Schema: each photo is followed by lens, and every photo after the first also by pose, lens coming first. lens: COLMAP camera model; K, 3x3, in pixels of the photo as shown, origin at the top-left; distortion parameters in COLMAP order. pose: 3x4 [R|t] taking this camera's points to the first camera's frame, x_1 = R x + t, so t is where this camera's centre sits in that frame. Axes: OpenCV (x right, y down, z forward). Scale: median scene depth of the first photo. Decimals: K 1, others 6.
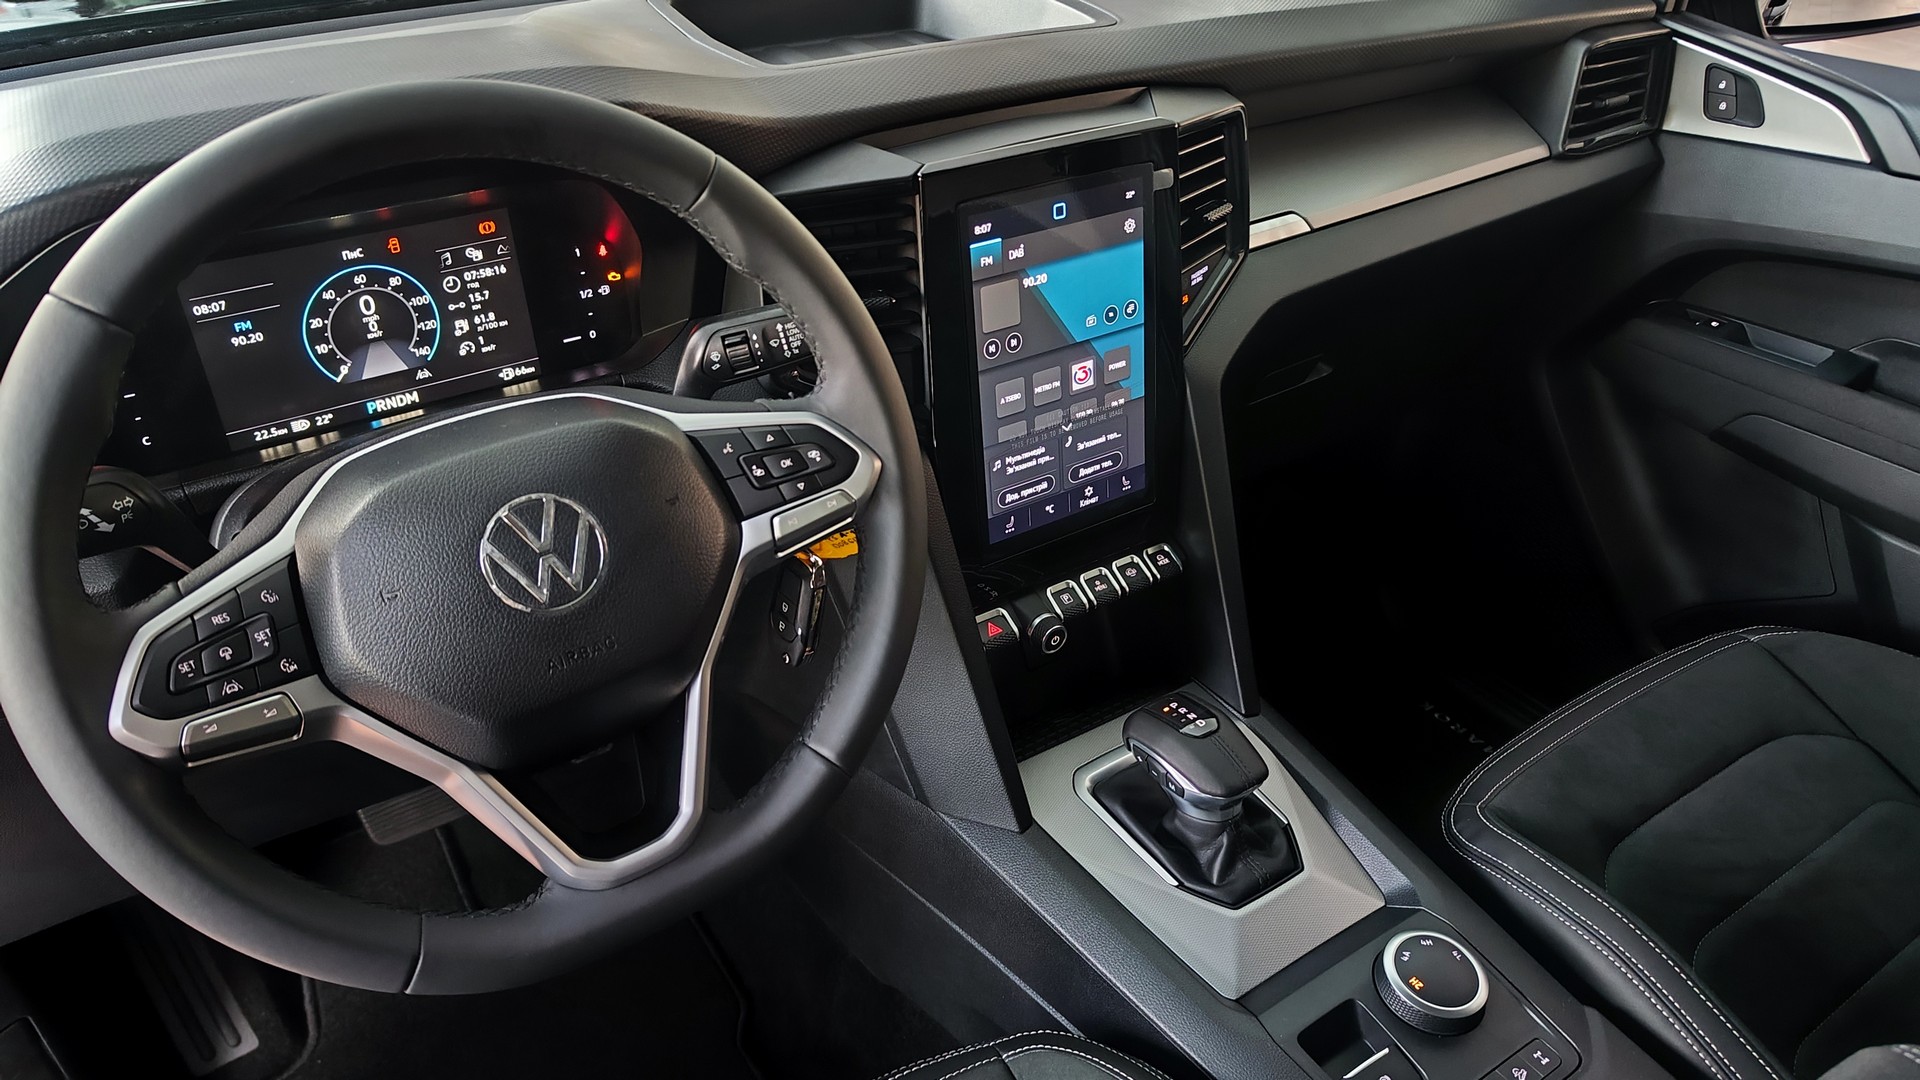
lens RADIAL K [[1325.0, 0, 959.1], [0, 1325.0, 468.3], [0, 0, 1]] dist [-0.004954, -0.002662]
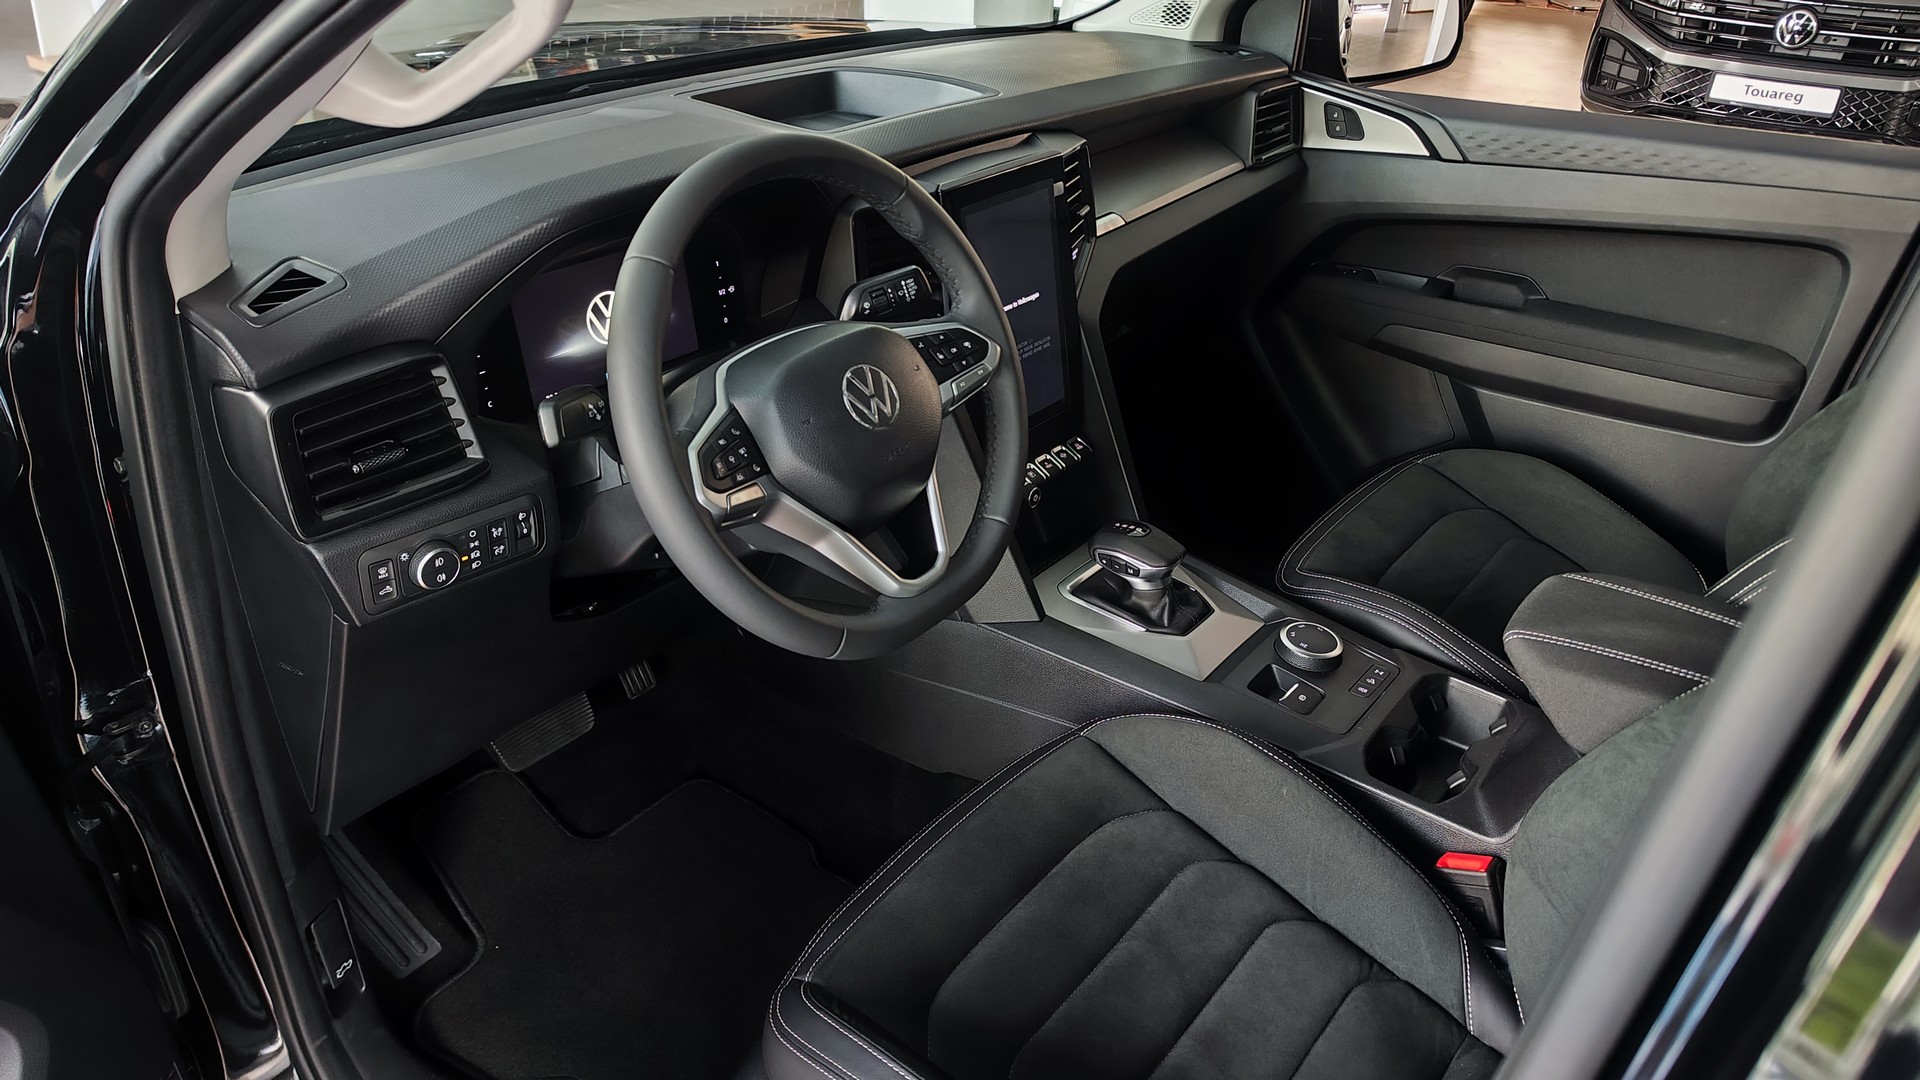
lens RADIAL K [[1325.0, 0, 959.1], [0, 1325.0, 468.3], [0, 0, 1]] dist [-0.004954, -0.002662]
pose [[0.950724, -0.137112, 0.278073, -0.491434], [0.155813, 0.986706, -0.046198, 0.179215], [-0.268041, 0.087249, 0.959448, -0.489932]]
